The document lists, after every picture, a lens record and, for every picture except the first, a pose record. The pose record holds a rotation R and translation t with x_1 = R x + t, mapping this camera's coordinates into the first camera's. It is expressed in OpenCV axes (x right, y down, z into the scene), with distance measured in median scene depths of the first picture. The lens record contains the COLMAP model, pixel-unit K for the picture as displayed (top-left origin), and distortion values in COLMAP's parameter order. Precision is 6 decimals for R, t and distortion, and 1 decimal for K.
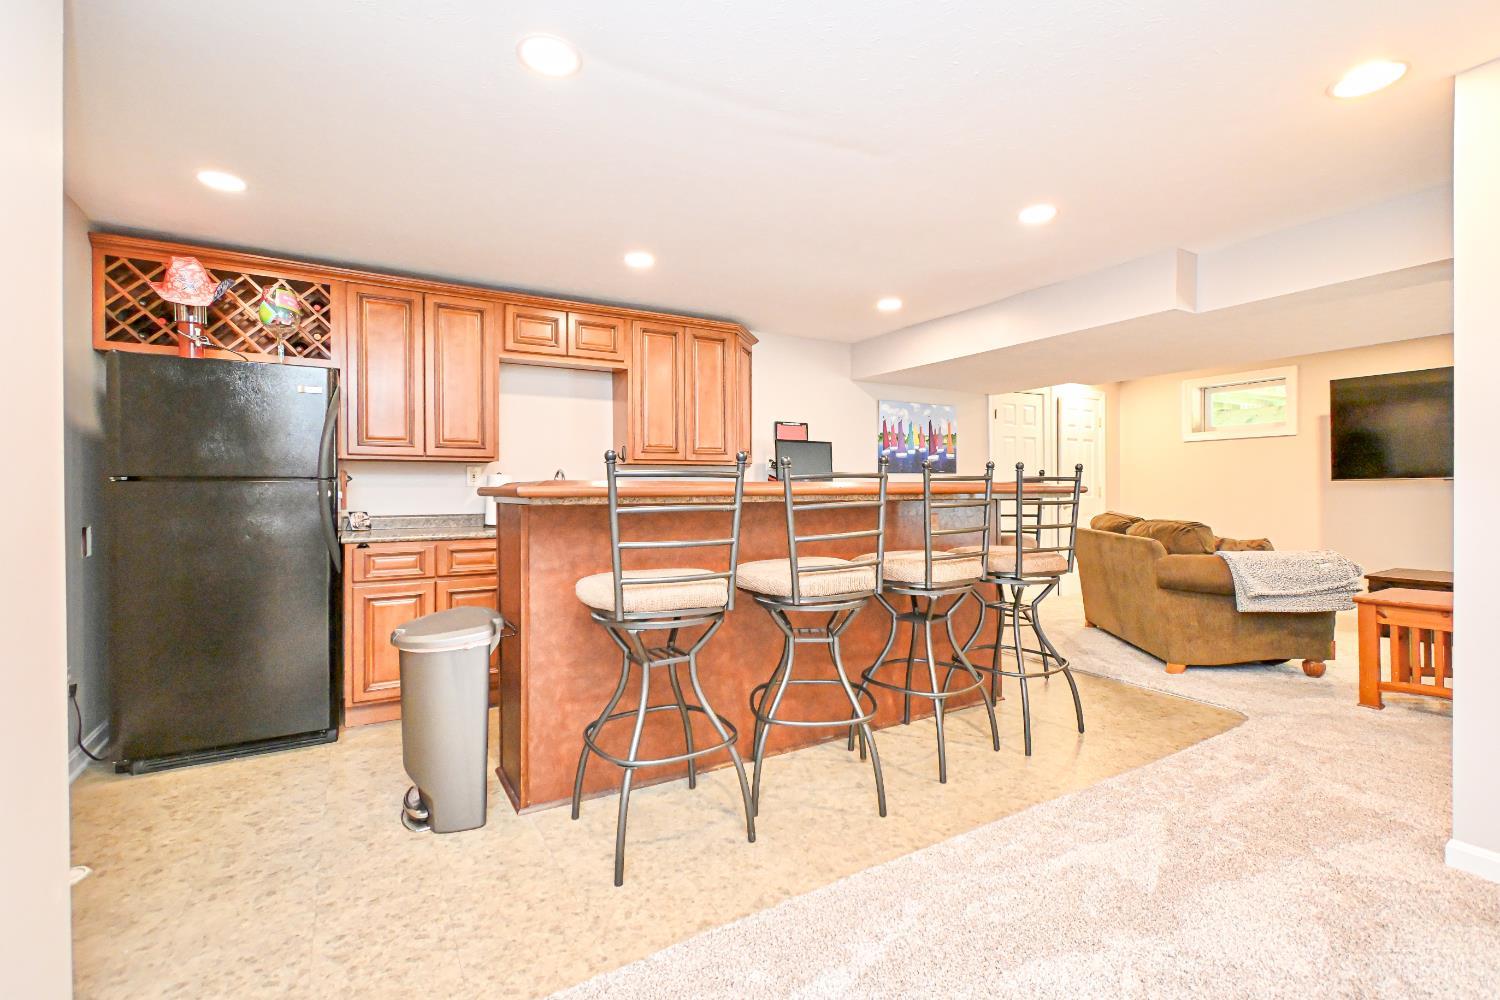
lens RADIAL K [[681.2, 0, 759.3], [0, 681.2, 493.2], [0, 0, 1]] dist [0.030369, 0.001829]
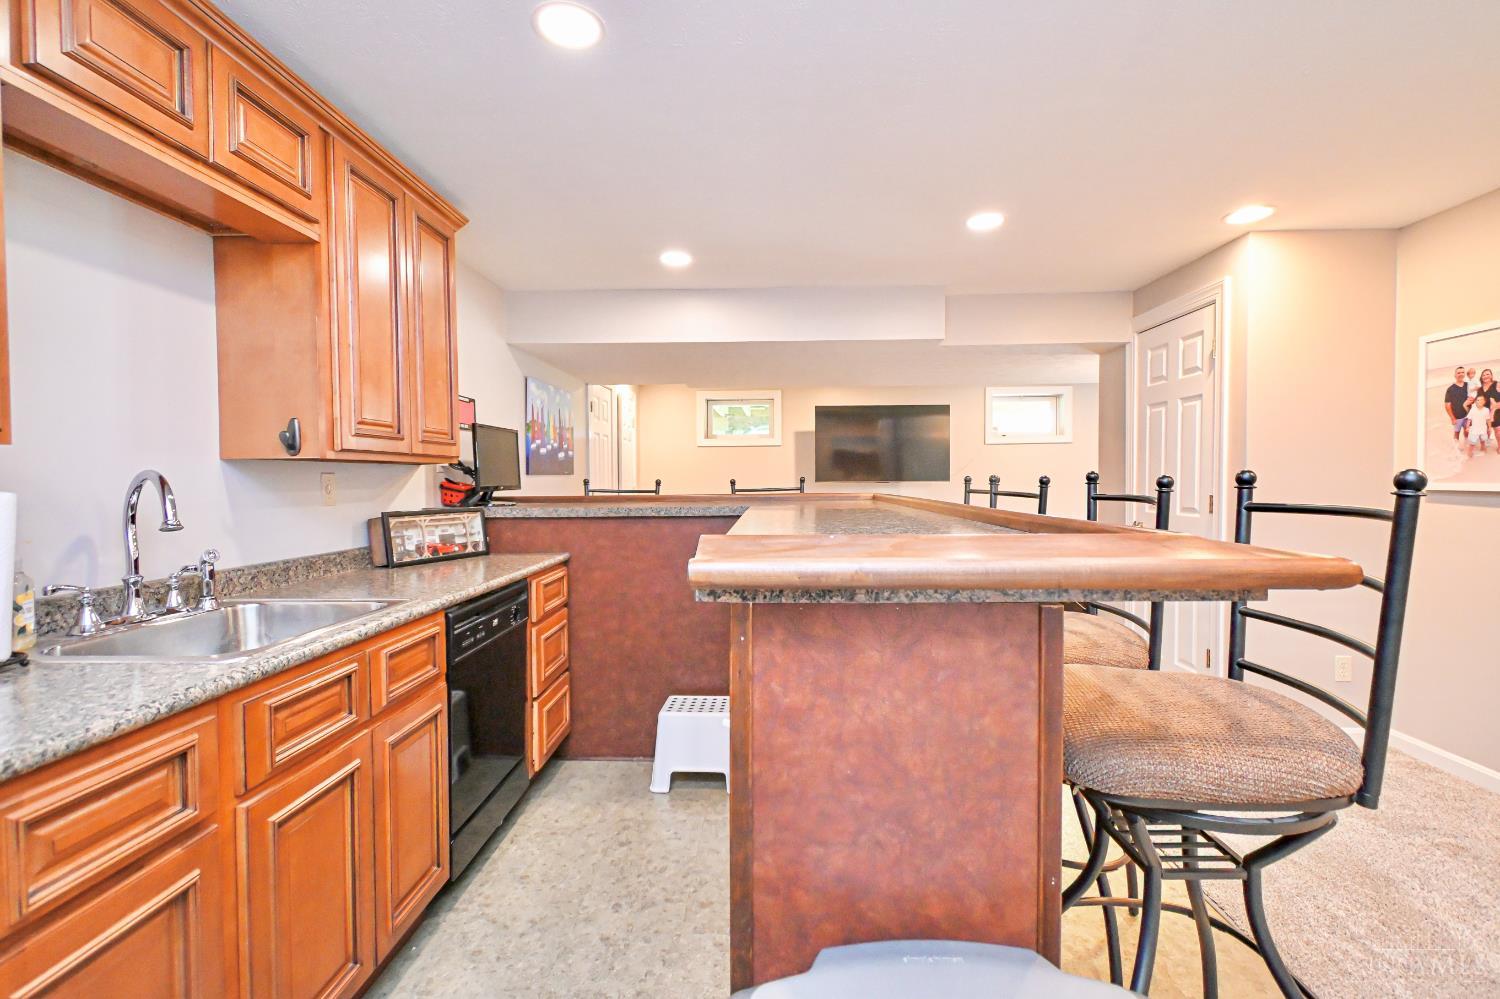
lens RADIAL K [[681.2, 0, 759.0], [0, 681.2, 494.5], [0, 0, 1]] dist [0.030369, 0.001829]
pose [[0.548554, -0.017870, 0.835924, -0.299482], [0.003548, 0.999812, 0.019045, -0.020741], [-0.836108, -0.007482, 0.548514, 0.374840]]
